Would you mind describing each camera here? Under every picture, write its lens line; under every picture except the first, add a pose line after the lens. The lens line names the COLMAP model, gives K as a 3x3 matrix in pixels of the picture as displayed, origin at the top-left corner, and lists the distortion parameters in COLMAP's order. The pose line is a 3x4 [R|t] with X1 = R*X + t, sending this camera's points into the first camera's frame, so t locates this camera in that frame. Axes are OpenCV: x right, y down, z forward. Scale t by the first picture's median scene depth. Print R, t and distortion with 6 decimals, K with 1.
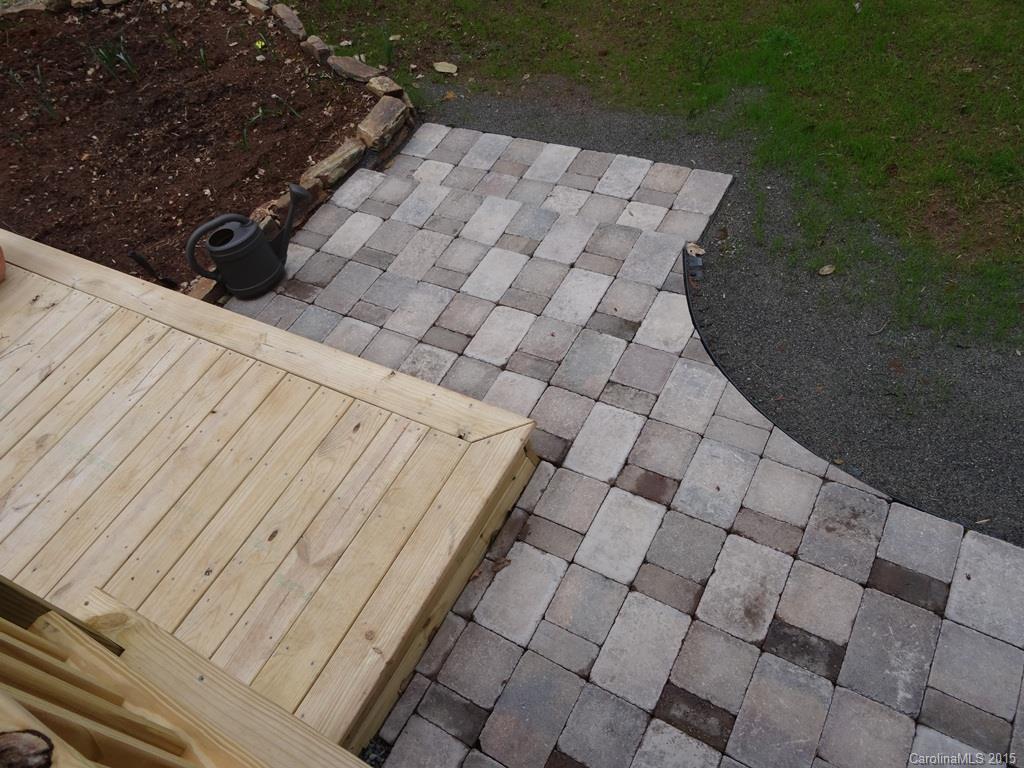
lens RADIAL K [[737.9, 0, 511.4], [0, 737.9, 383.6], [0, 0, 1]] dist [-0.003486, -0.003293]
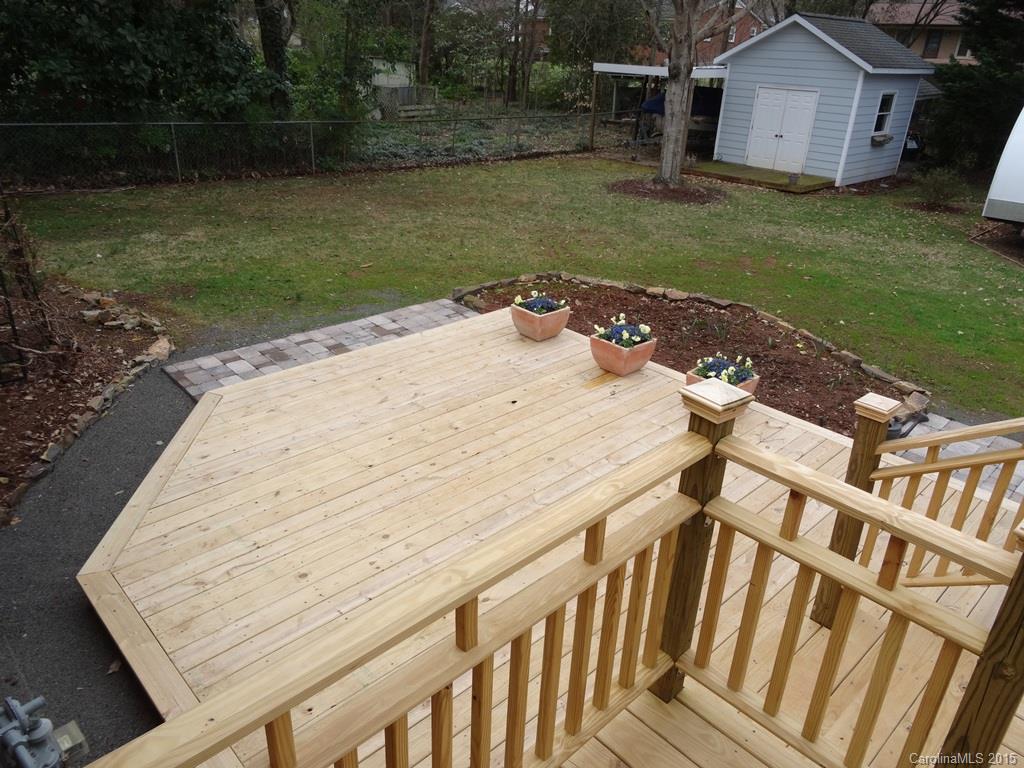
lens RADIAL K [[737.9, 0, 511.9], [0, 737.9, 383.8], [0, 0, 1]] dist [-0.003486, -0.003293]
pose [[0.936807, 0.304922, -0.171508, -0.665433], [-0.349207, 0.844653, -0.405729, 0.540096], [0.021149, 0.439982, 0.897758, -0.495968]]
